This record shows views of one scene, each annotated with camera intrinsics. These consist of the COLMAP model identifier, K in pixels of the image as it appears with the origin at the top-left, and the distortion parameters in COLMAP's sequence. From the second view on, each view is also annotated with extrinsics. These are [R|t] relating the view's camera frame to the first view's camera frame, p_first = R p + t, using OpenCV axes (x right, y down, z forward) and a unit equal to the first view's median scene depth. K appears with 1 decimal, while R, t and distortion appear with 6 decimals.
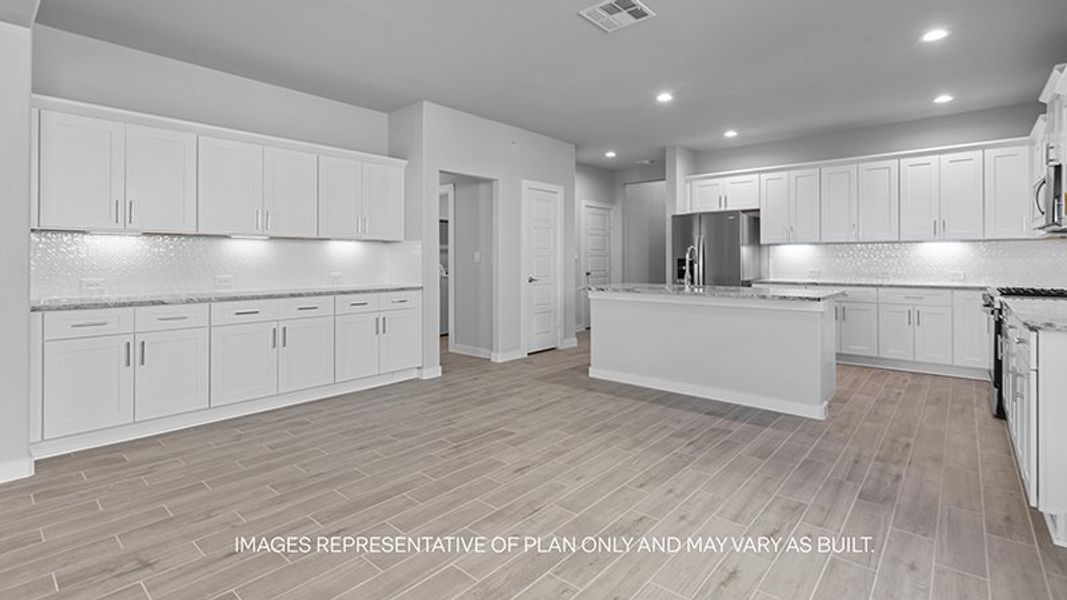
lens RADIAL K [[490.6, 0, 529.4], [0, 490.6, 261.1], [0, 0, 1]] dist [0.000164, -0.000183]
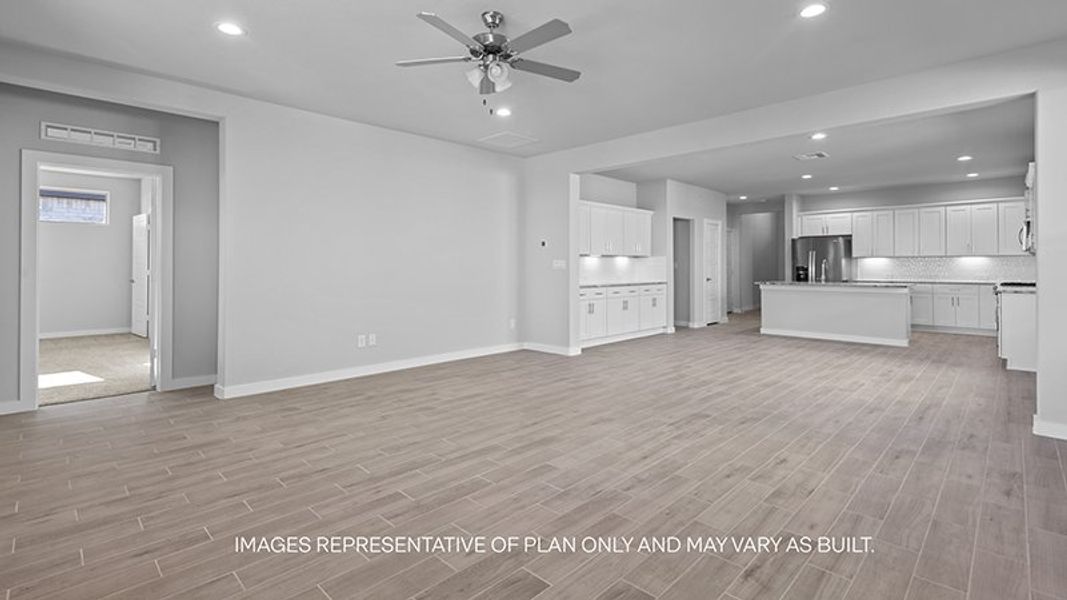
lens RADIAL K [[490.6, 0, 516.4], [0, 490.6, 262.6], [0, 0, 1]] dist [0.000164, -0.000183]
pose [[0.997561, -0.000072, -0.069799, -0.559434], [-0.000580, 0.999956, -0.009318, -0.002050], [0.069796, 0.009336, 0.997518, -0.729912]]
